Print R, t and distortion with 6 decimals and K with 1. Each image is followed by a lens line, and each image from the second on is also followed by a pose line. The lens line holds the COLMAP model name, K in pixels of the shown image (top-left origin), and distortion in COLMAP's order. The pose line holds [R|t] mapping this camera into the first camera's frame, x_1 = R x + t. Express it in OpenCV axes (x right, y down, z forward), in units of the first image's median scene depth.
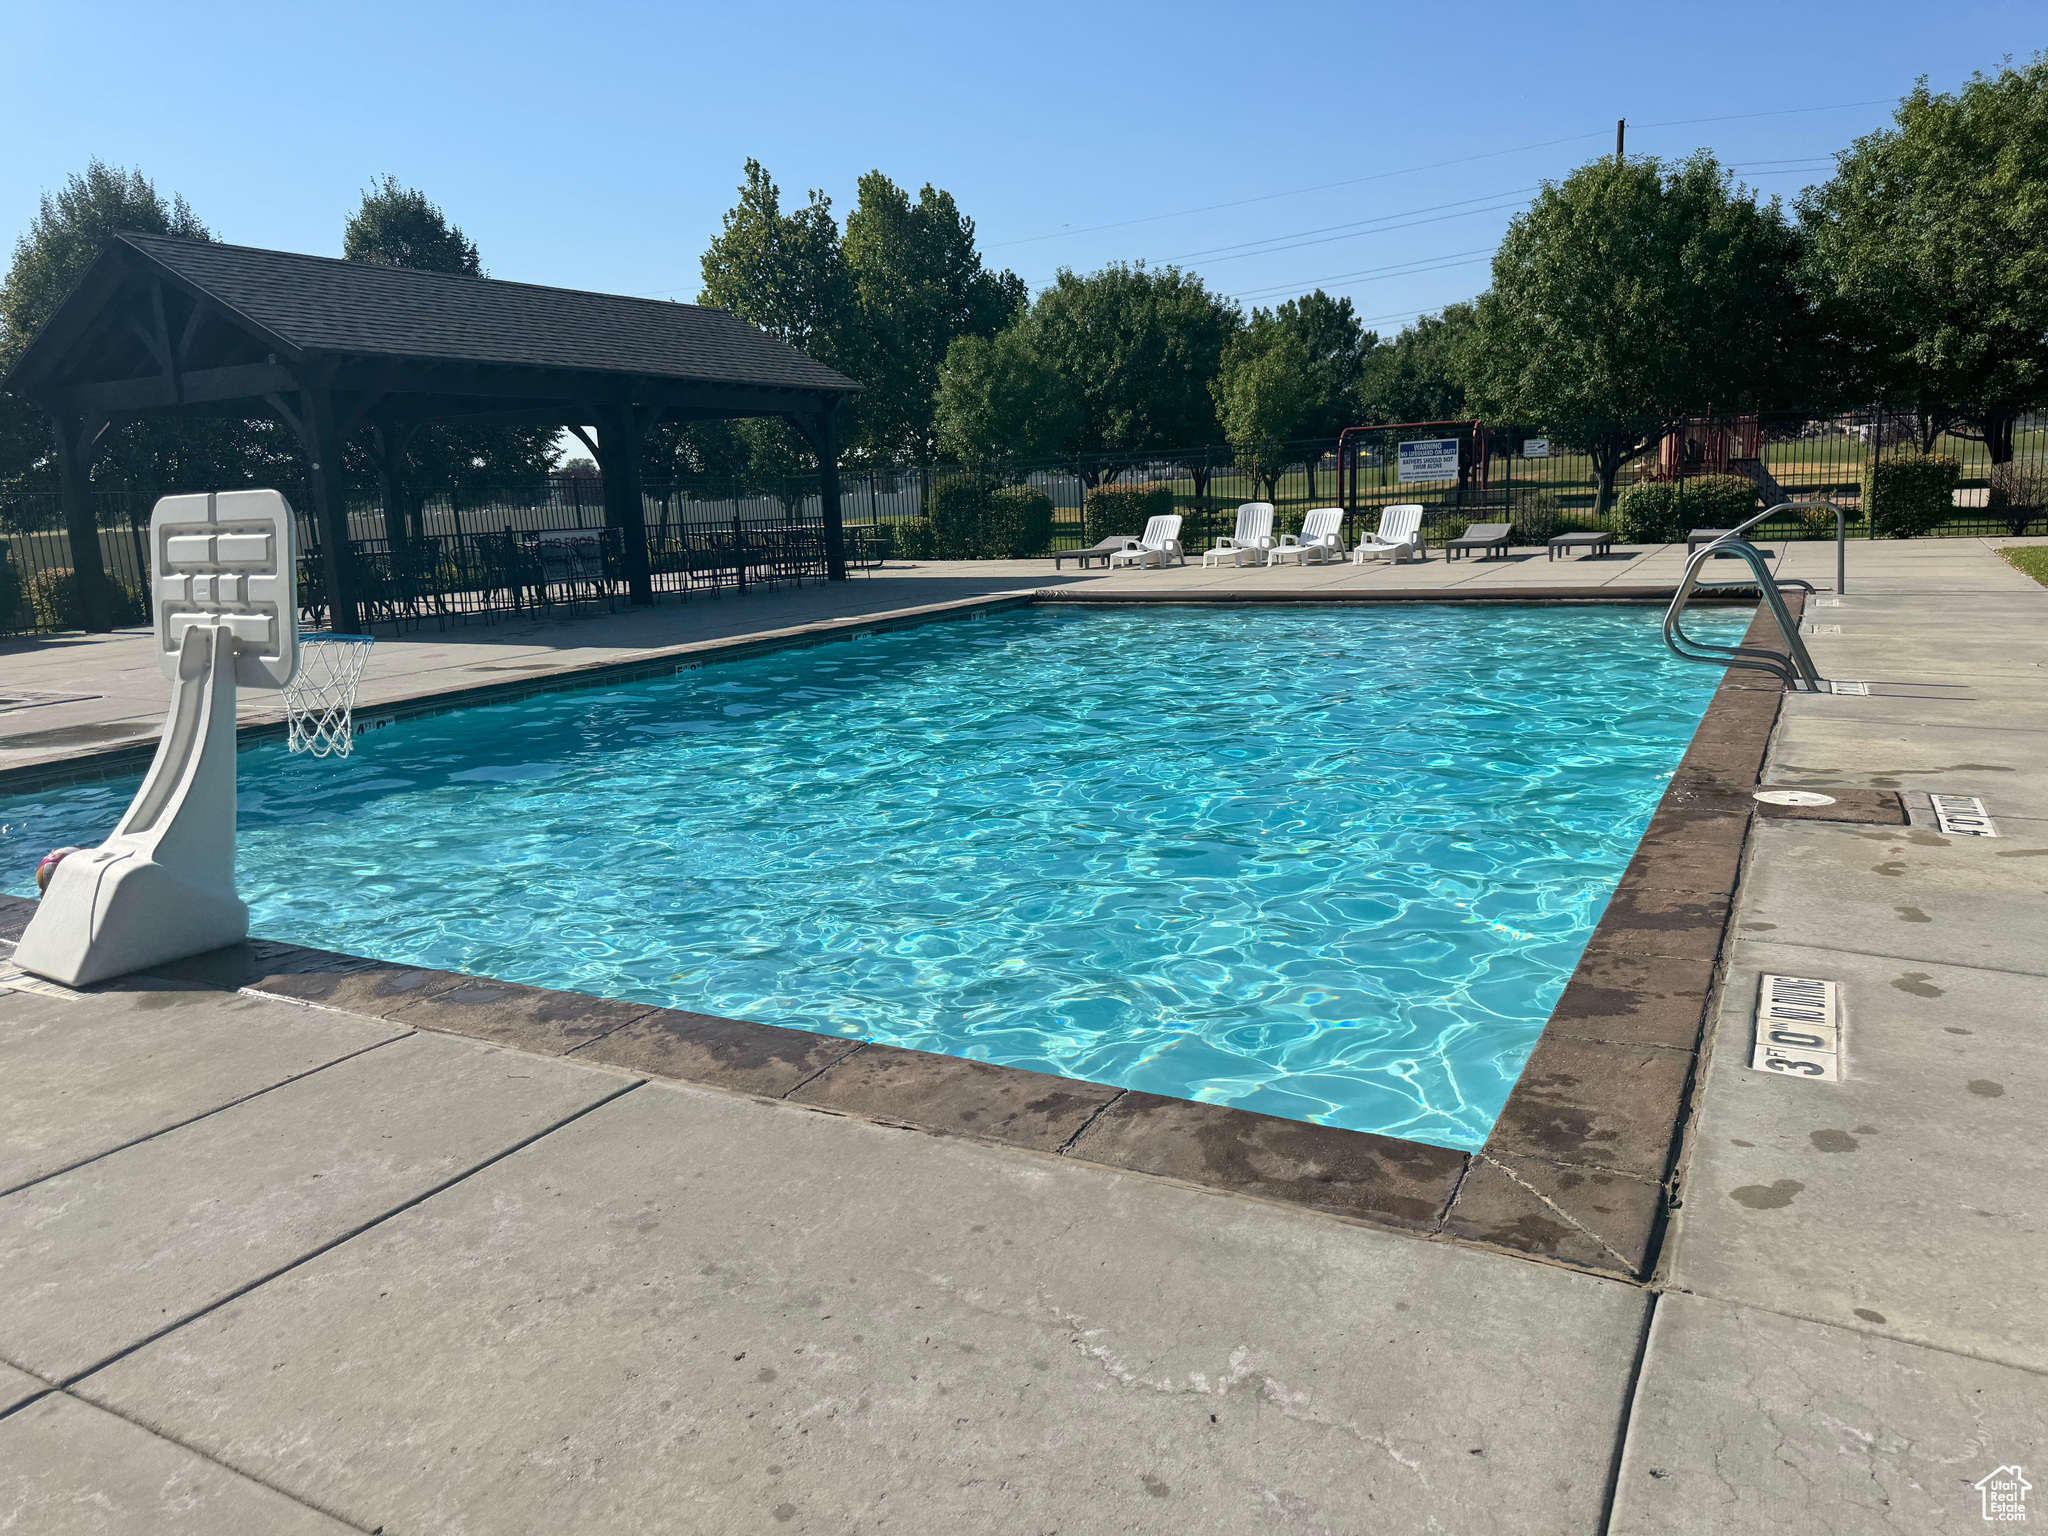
lens RADIAL K [[1394.8, 0, 1024.0], [0, 1394.8, 768.0], [0, 0, 1]] dist [0.006755, 0.002547]
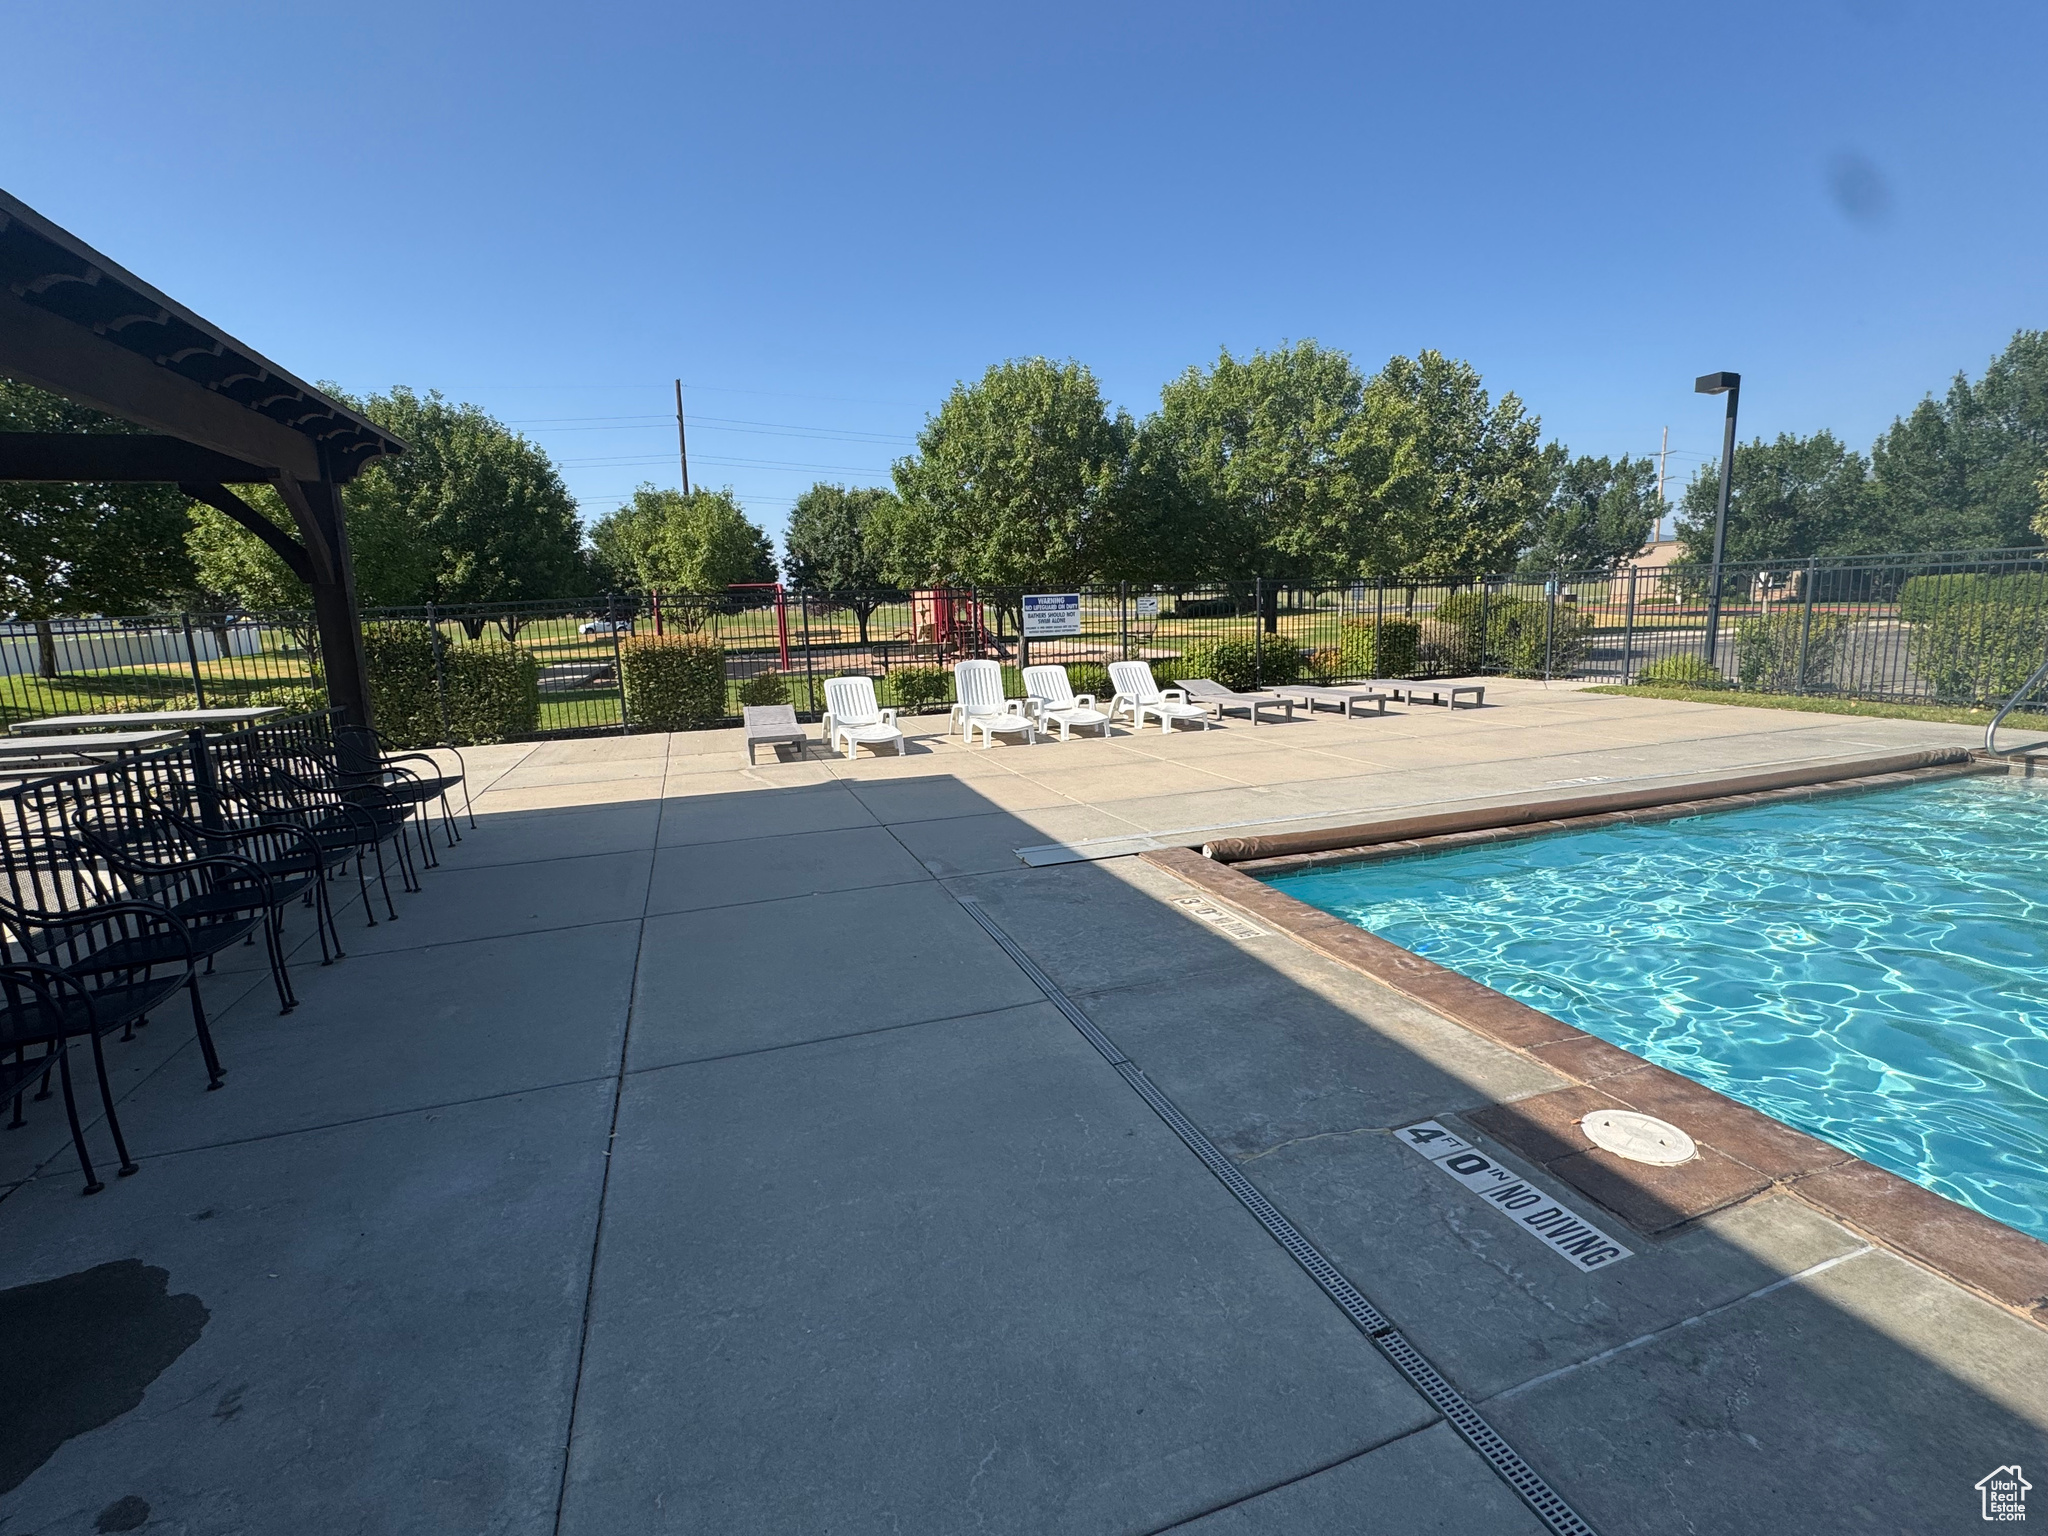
lens RADIAL K [[932.9, 0, 1024.0], [0, 932.9, 768.0], [0, 0, 1]] dist [-0.002731, 0.000342]
pose [[0.657848, -0.105778, 0.745686, -0.147166], [0.149082, 0.988786, 0.008742, -0.077235], [-0.738248, 0.105417, 0.666241, 0.372819]]
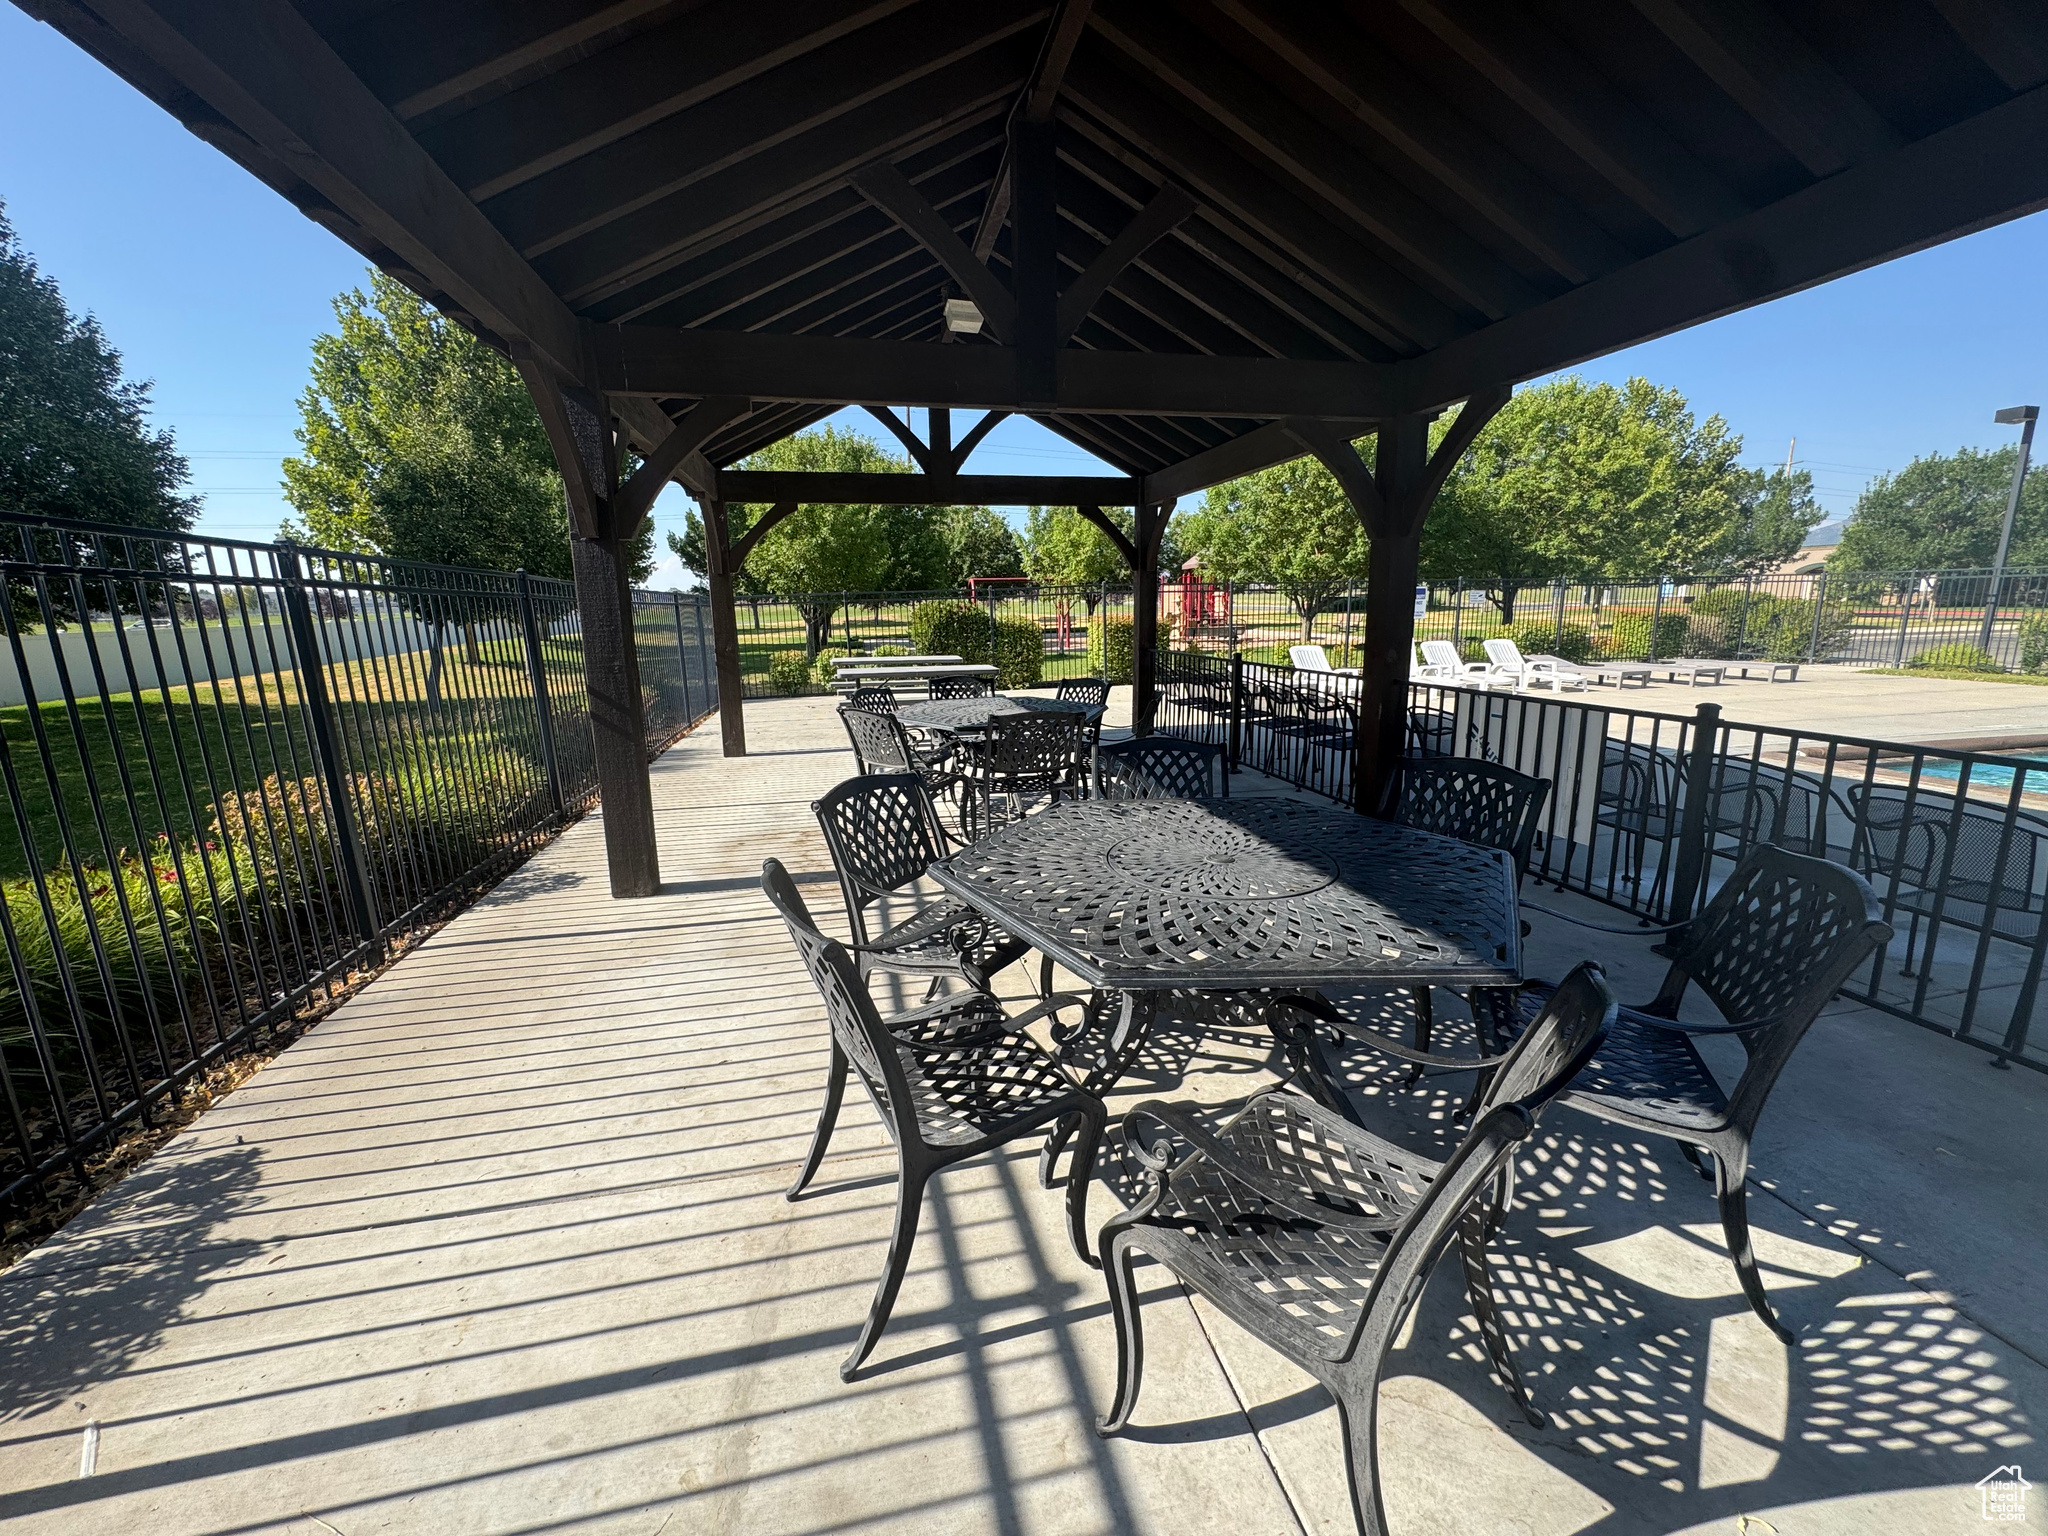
lens RADIAL K [[818.5, 0, 1024.0], [0, 818.5, 768.0], [0, 0, 1]] dist [-0.002555, 0.000082]
pose [[0.742303, -0.102128, 0.662235, -0.306083], [0.115702, 0.993007, 0.023448, -0.081911], [-0.659999, 0.059216, 0.748929, 0.434713]]
